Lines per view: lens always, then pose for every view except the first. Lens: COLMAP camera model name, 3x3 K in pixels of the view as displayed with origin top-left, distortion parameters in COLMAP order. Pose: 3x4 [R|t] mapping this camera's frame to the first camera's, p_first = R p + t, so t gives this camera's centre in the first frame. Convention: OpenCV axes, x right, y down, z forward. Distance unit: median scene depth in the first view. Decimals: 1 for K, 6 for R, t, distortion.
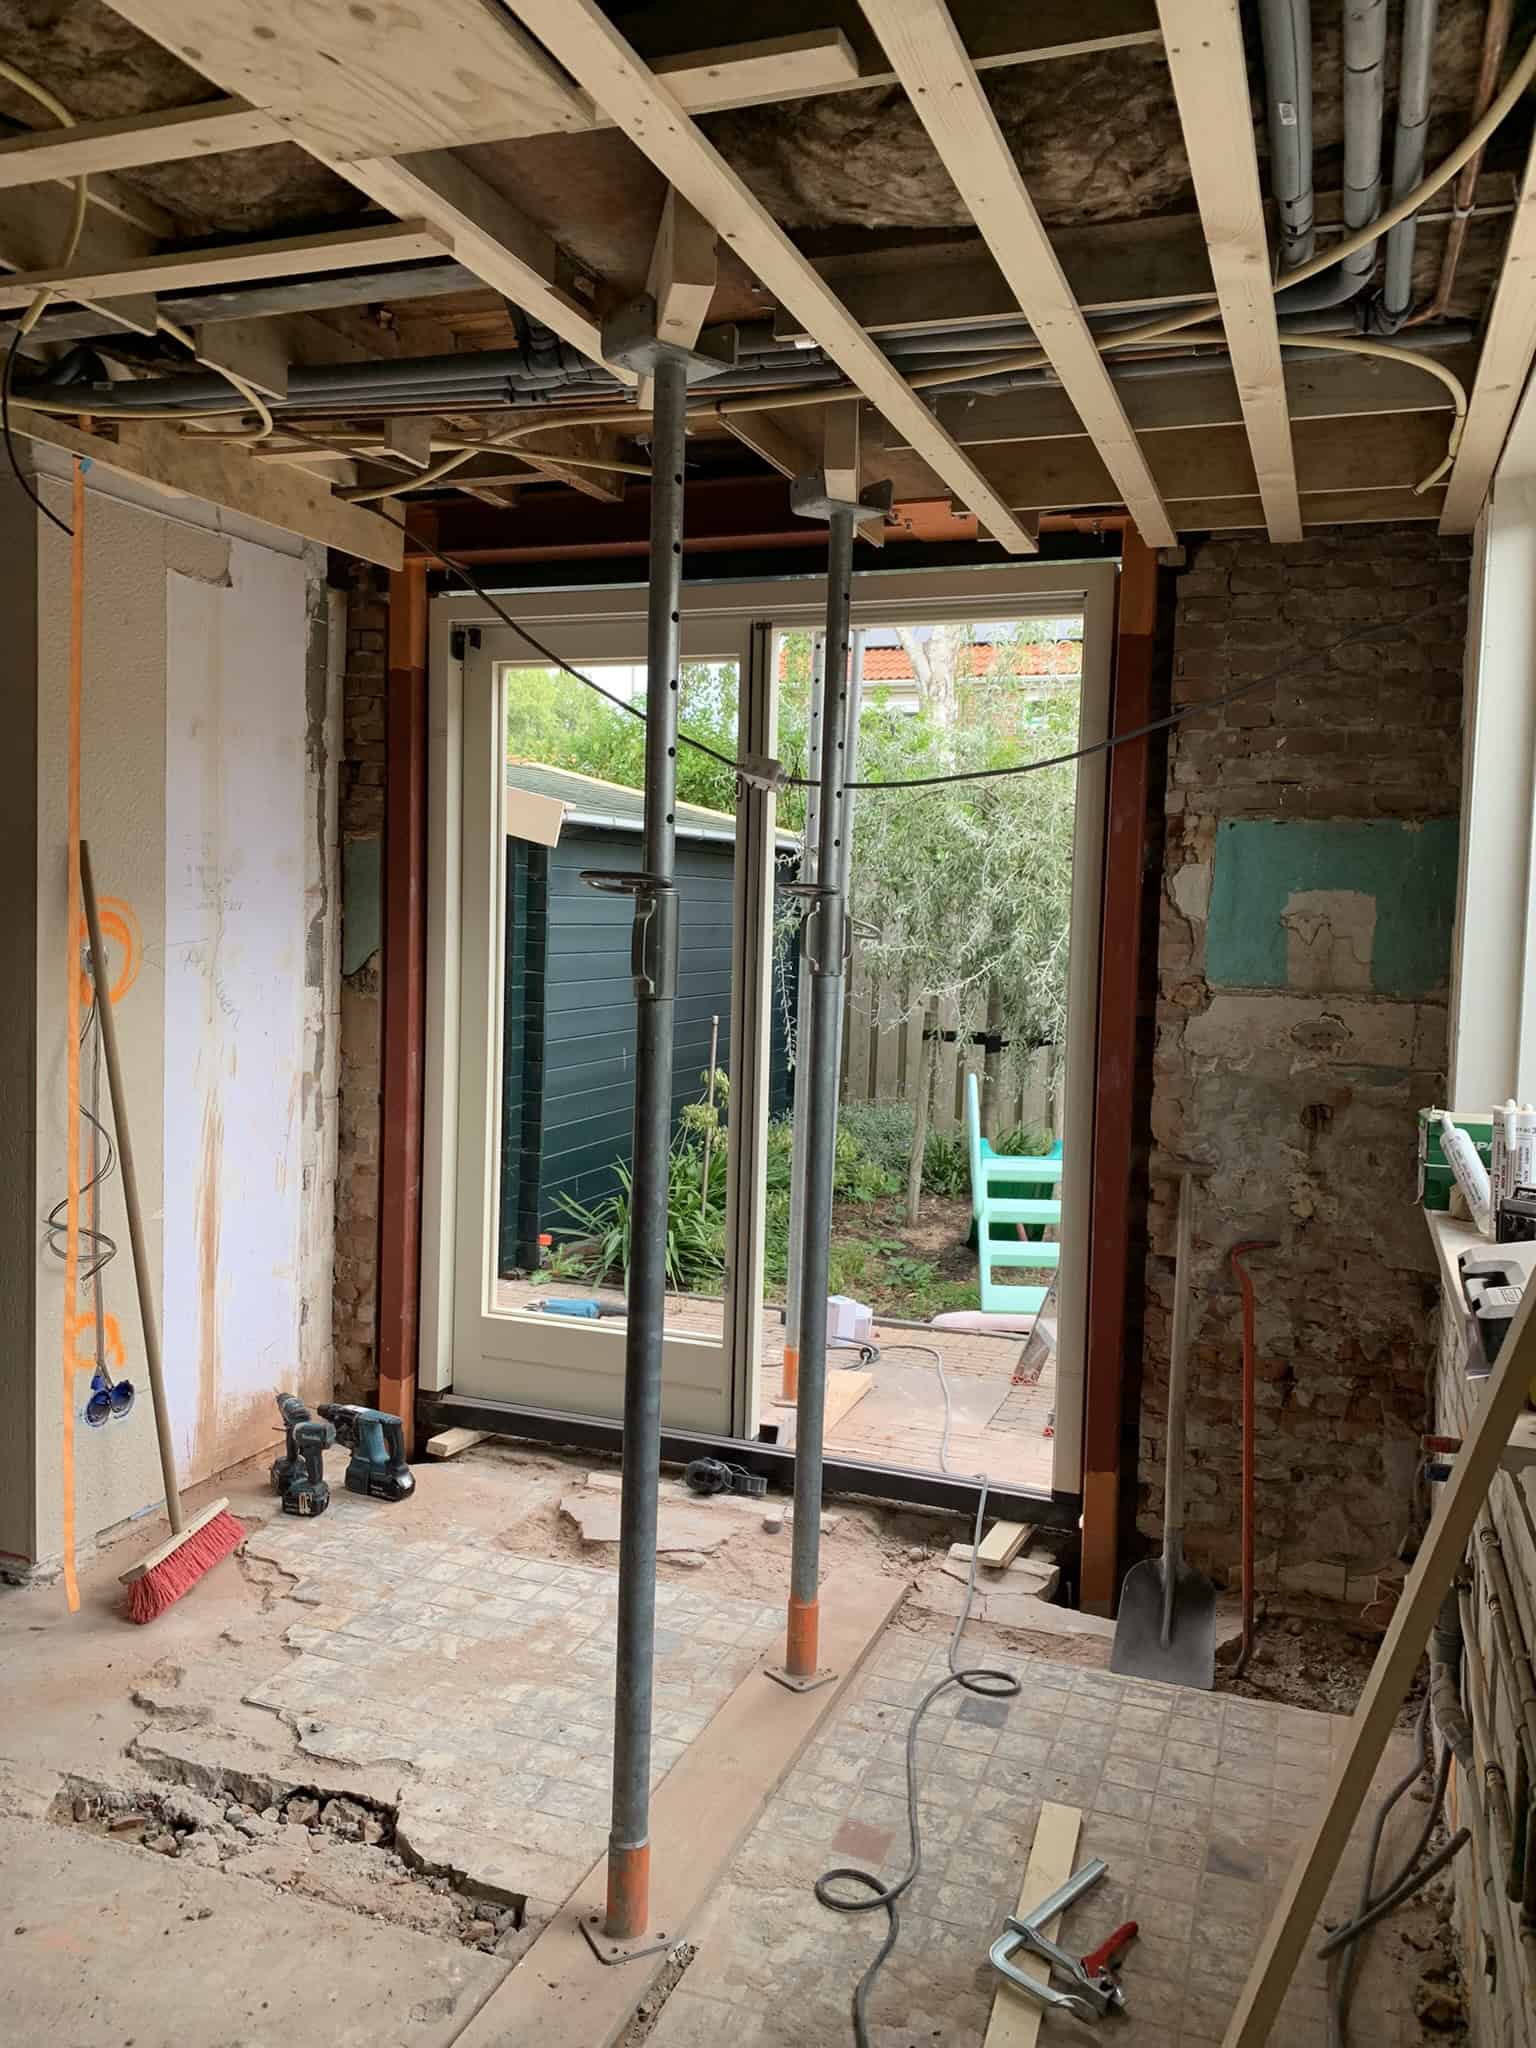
lens RADIAL K [[1557.8, 0, 768.0], [0, 1557.8, 1024.0], [0, 0, 1]] dist [0.008532, 0.004773]
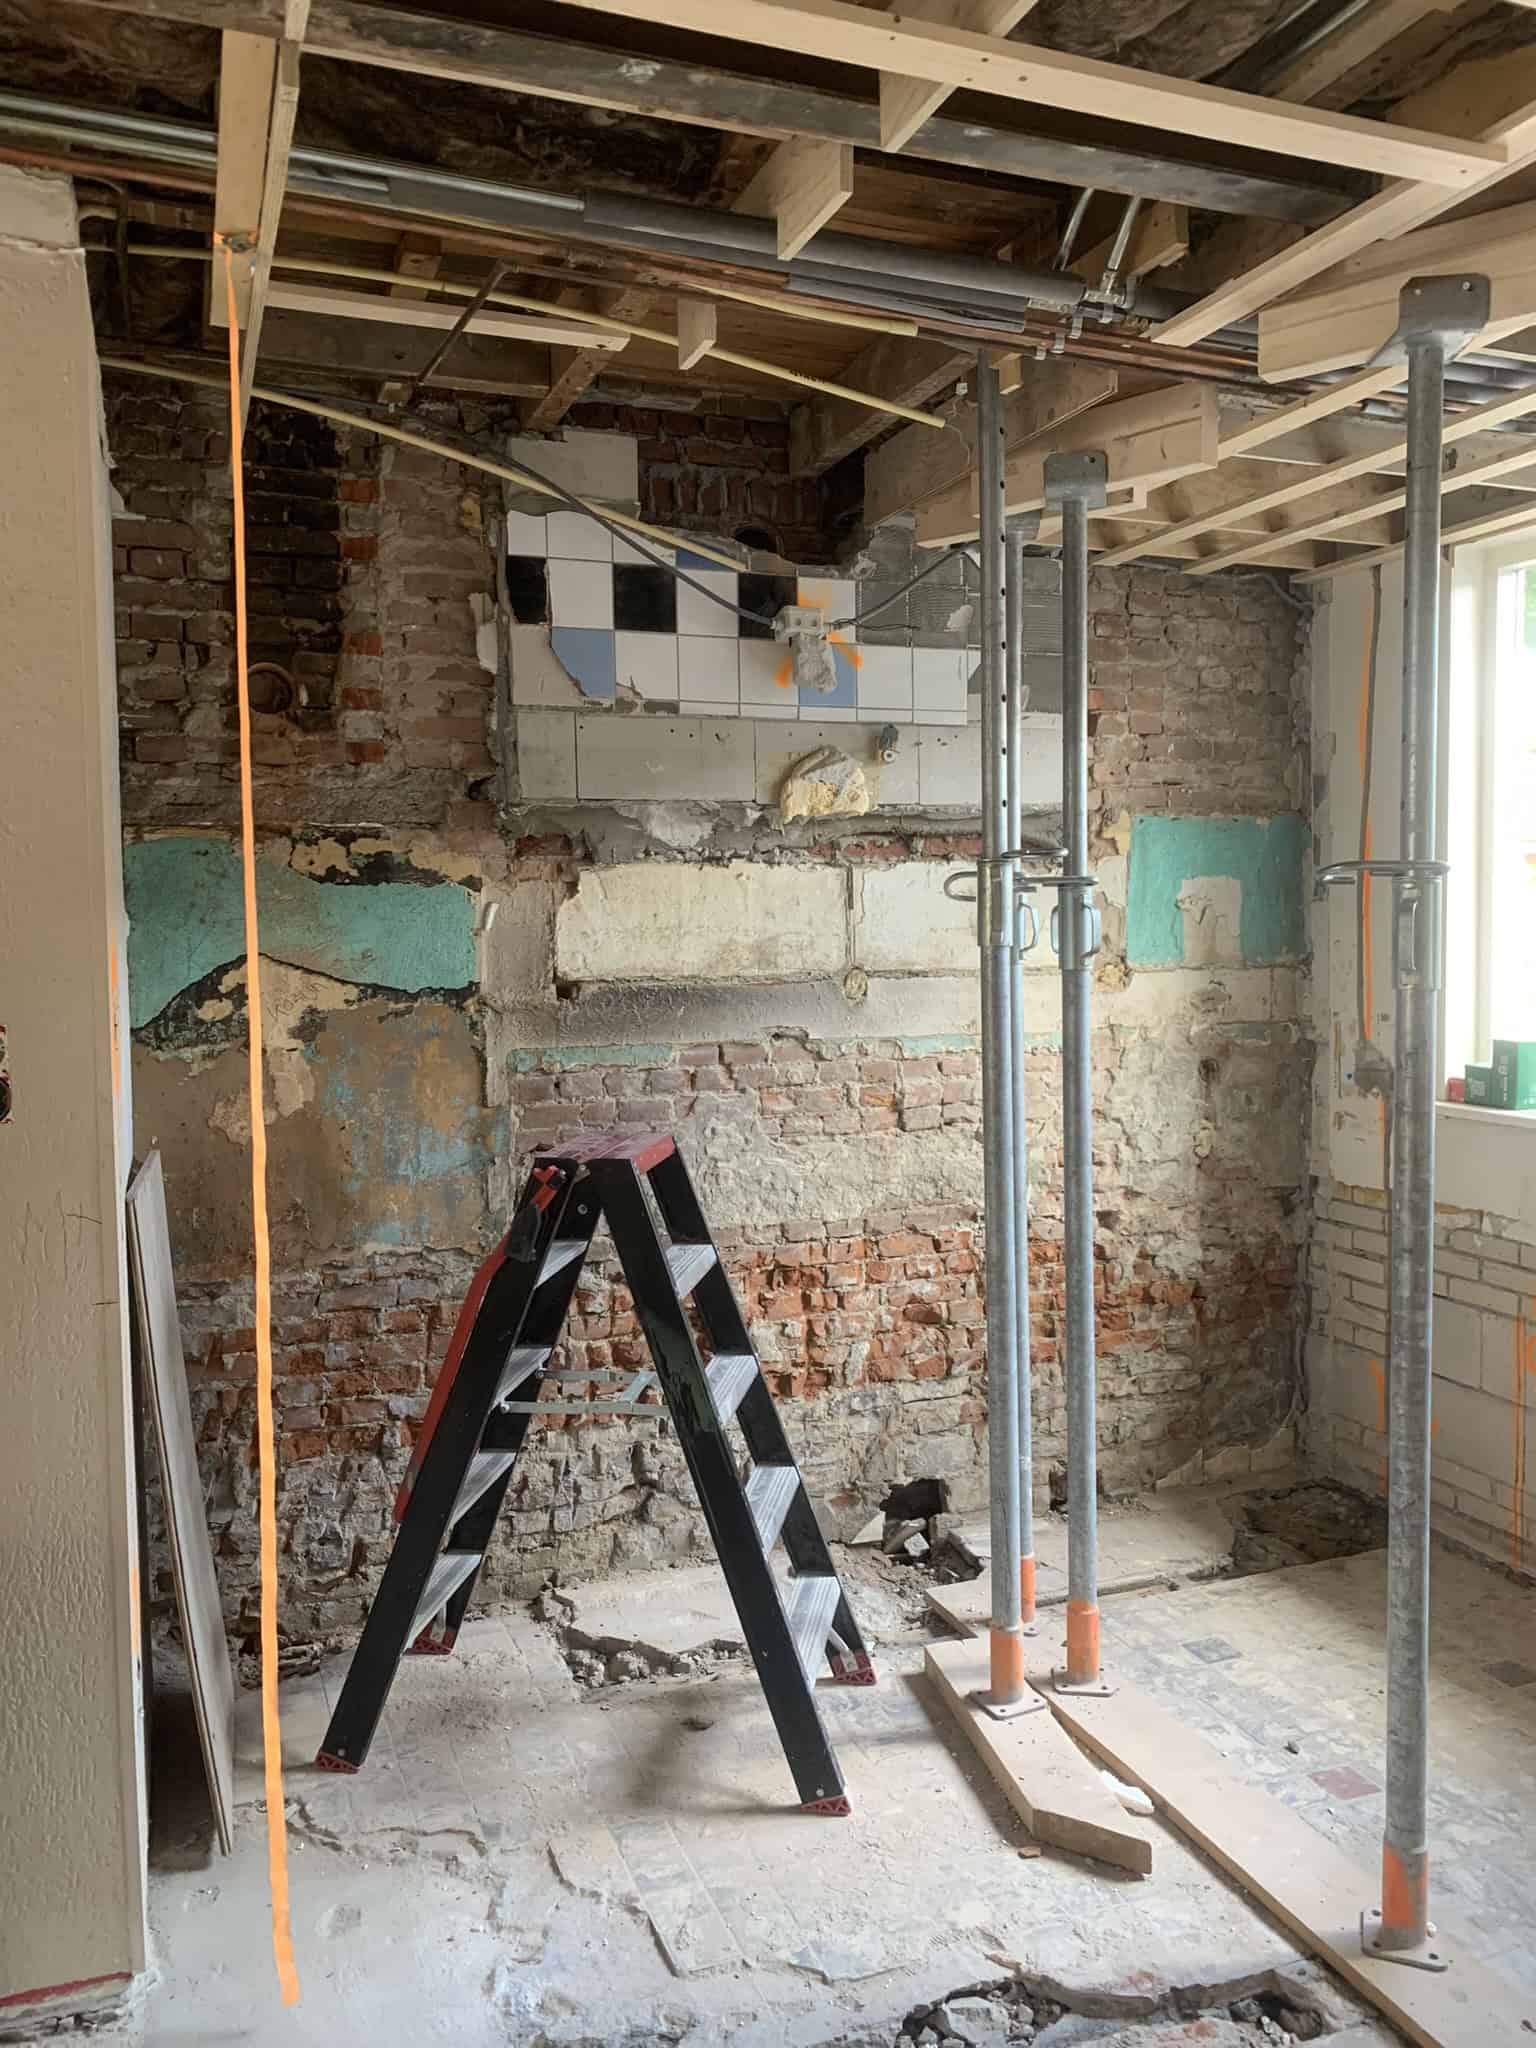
lens RADIAL K [[1536.9, 0, 776.0], [0, 1536.9, 1038.4], [0, 0, 1]] dist [0.006544, -0.005842]
pose [[0.746462, -0.089713, 0.659353, -0.646033], [0.087410, 0.995504, 0.036493, -0.034331], [-0.659662, 0.030393, 0.750947, 0.344845]]
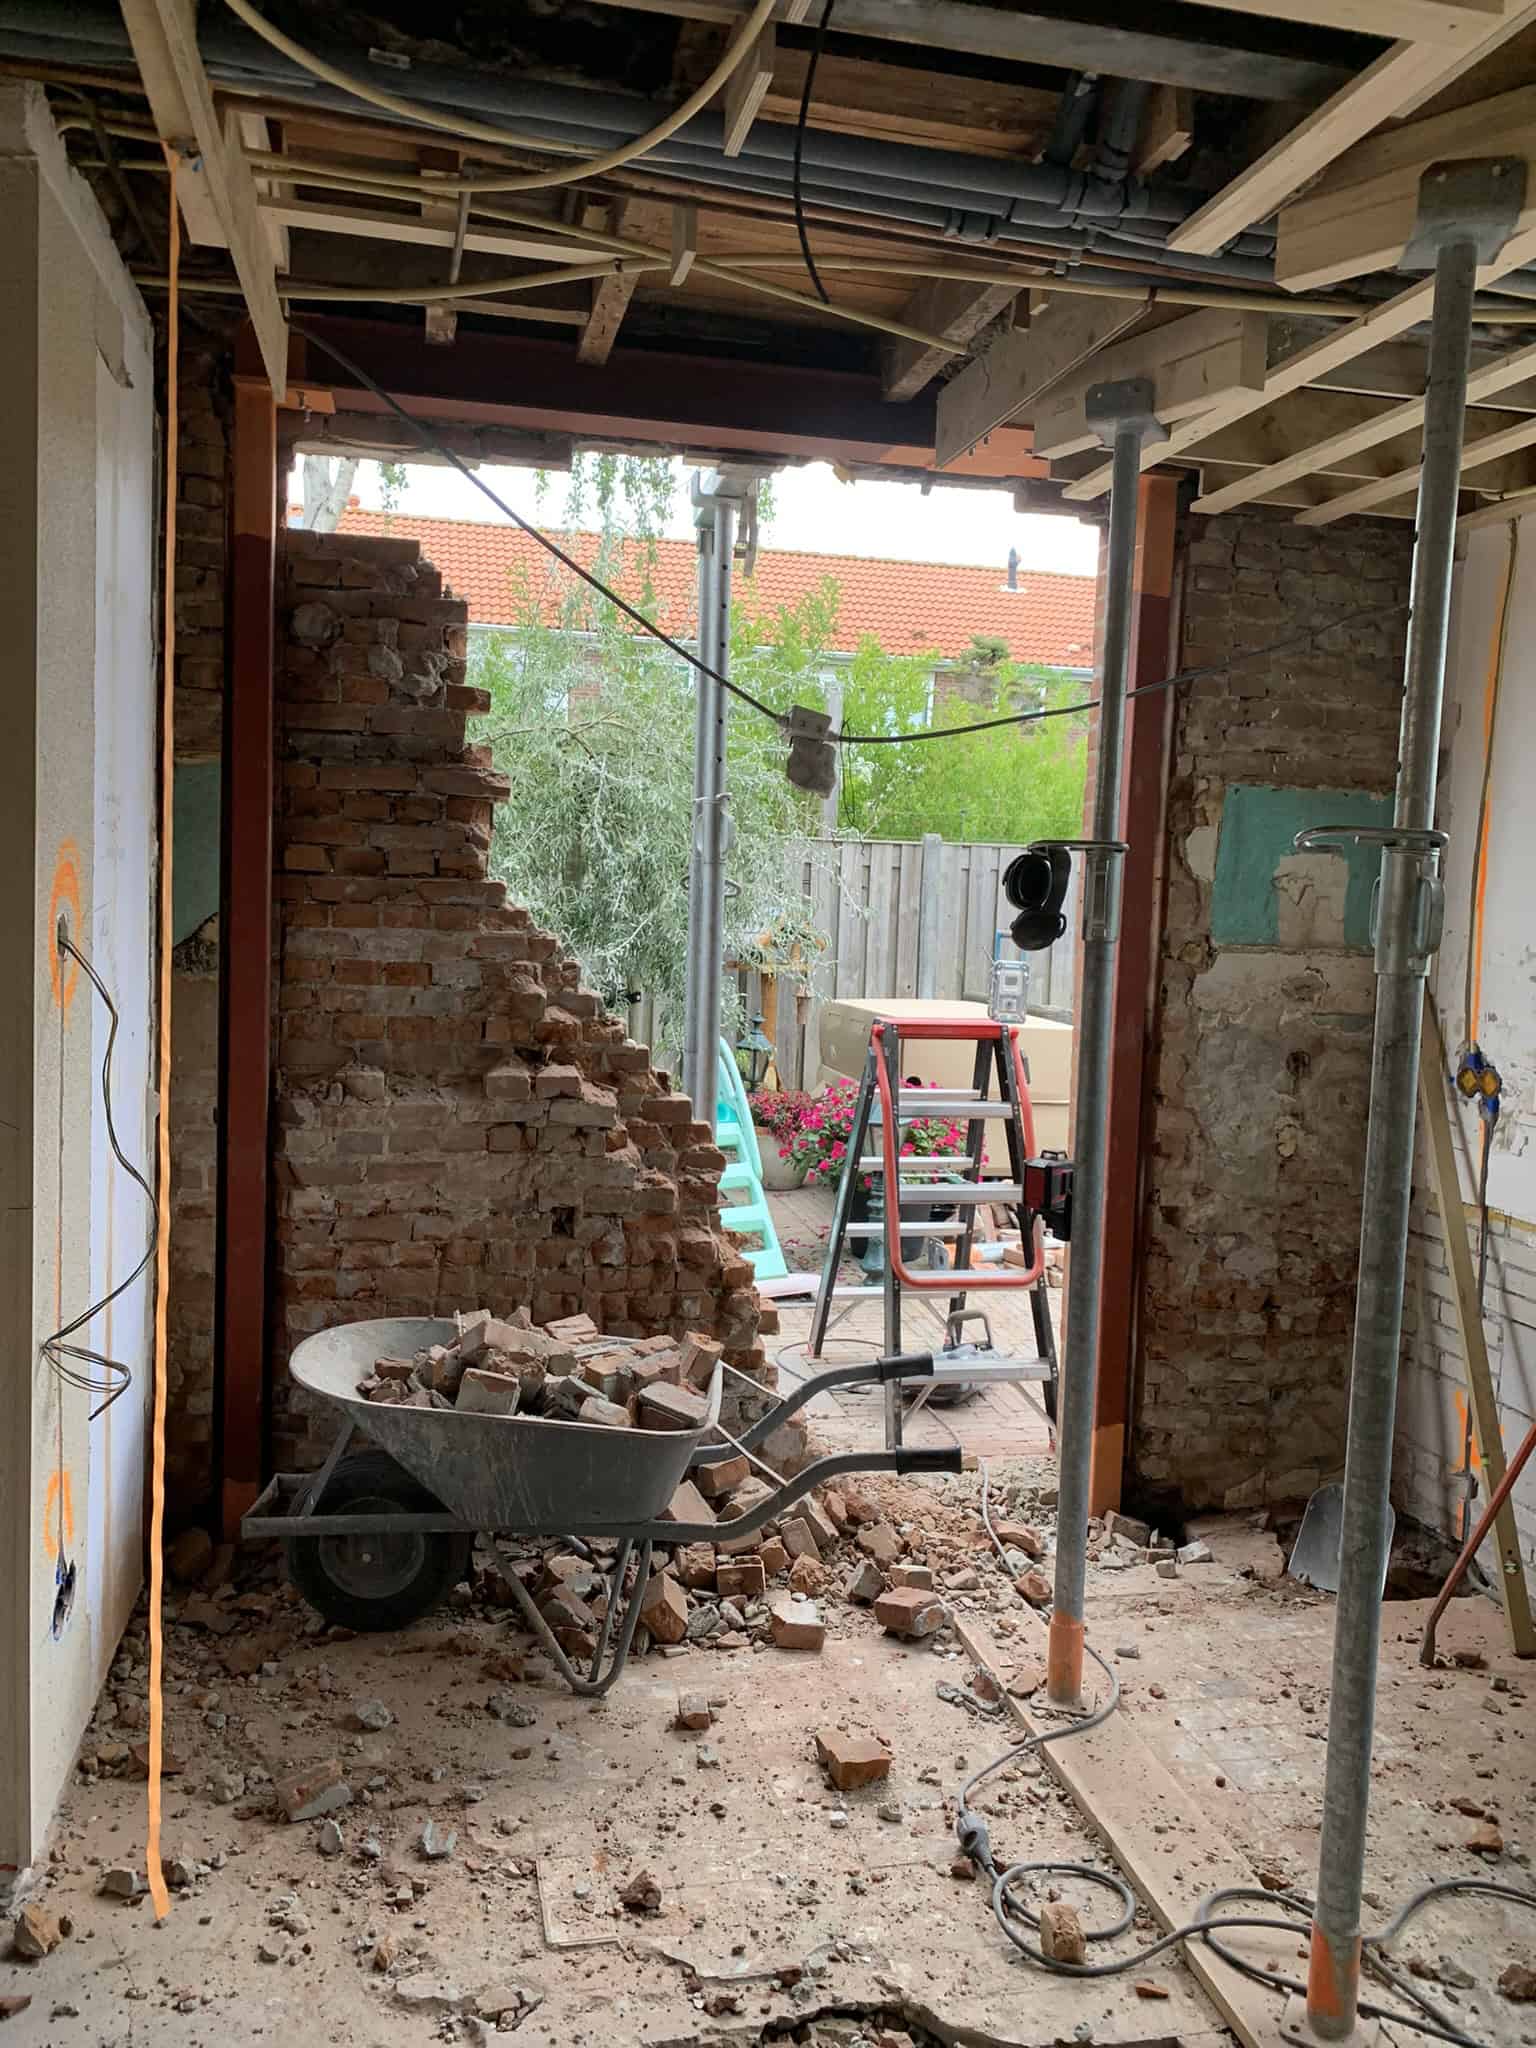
lens RADIAL K [[1540.4, 0, 768.2], [0, 1540.4, 1027.1], [0, 0, 1]] dist [0.004013, 0.002672]
pose [[0.838442, -0.046638, 0.542991, -0.535418], [0.029944, 0.998769, 0.039549, -0.018929], [-0.544167, -0.016900, 0.838807, 0.300409]]
